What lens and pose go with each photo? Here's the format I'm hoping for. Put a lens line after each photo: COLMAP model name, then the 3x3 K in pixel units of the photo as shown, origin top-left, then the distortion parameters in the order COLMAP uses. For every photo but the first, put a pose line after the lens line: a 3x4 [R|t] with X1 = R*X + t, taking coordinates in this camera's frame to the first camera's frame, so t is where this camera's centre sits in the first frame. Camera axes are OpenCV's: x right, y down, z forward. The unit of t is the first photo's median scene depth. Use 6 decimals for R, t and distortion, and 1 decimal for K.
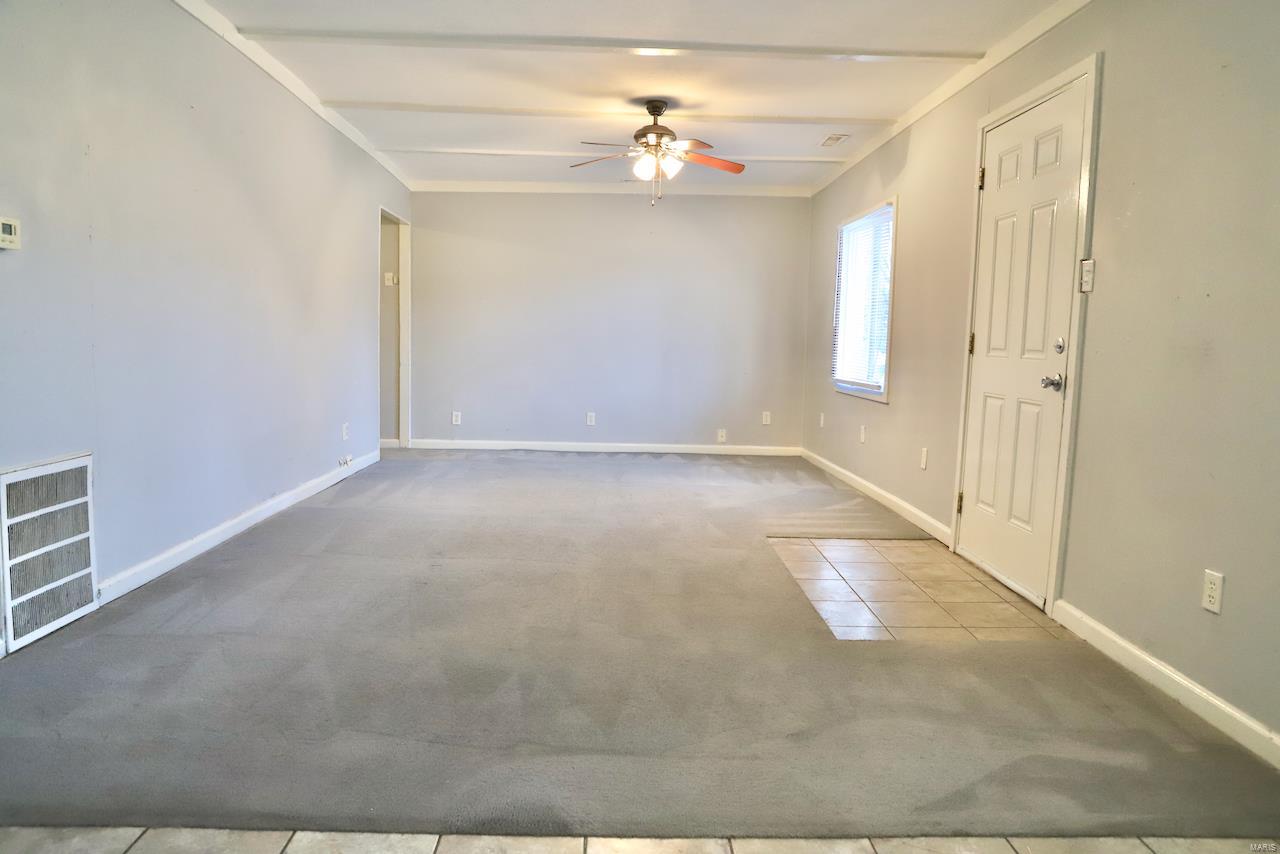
lens RADIAL K [[893.2, 0, 640.0], [0, 893.2, 427.0], [0, 0, 1]] dist [-0.000294, -0.000287]
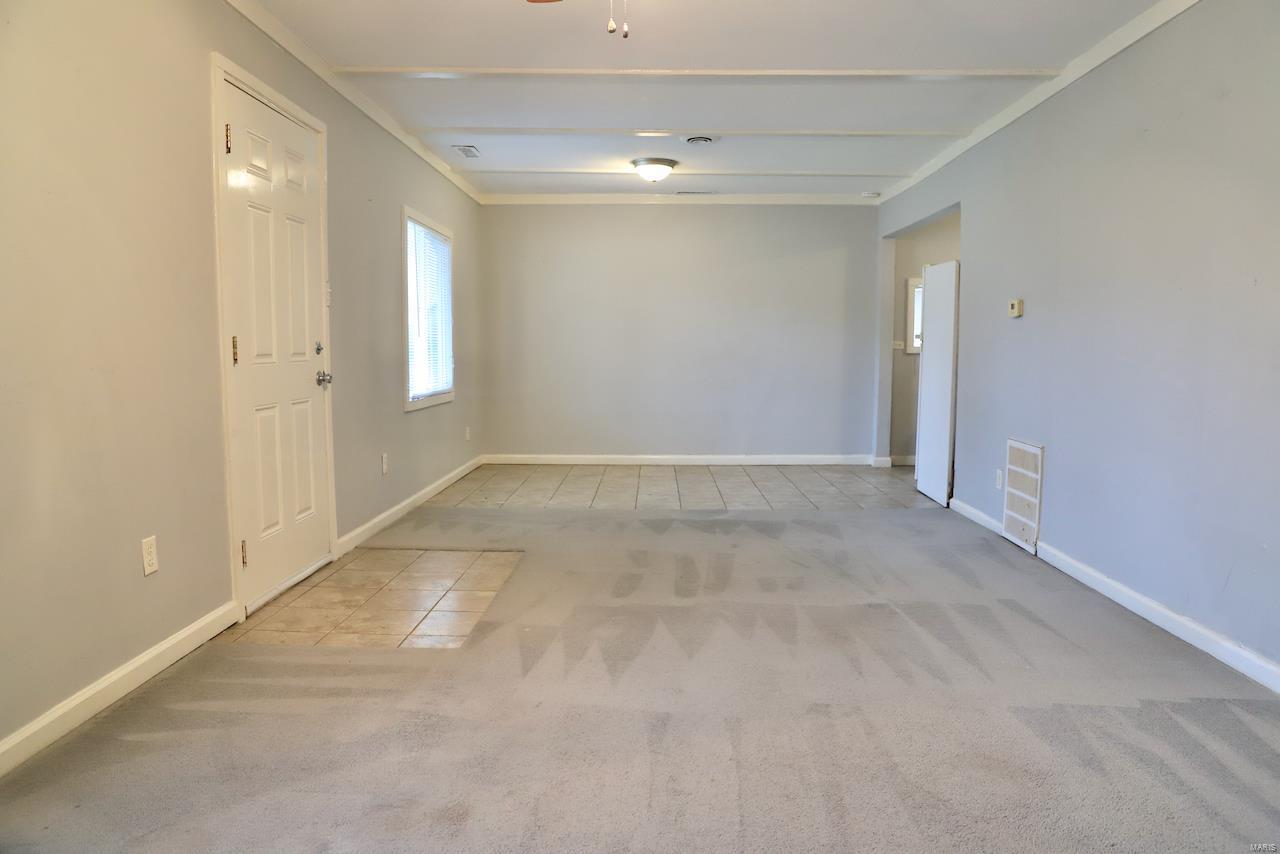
lens RADIAL K [[893.2, 0, 640.0], [0, 893.2, 427.0], [0, 0, 1]] dist [-0.000294, -0.000287]
pose [[-0.997789, -0.041928, 0.051569, -0.029548], [-0.030887, 0.979553, 0.198801, -0.215622], [-0.058850, 0.196769, -0.978682, 1.948605]]
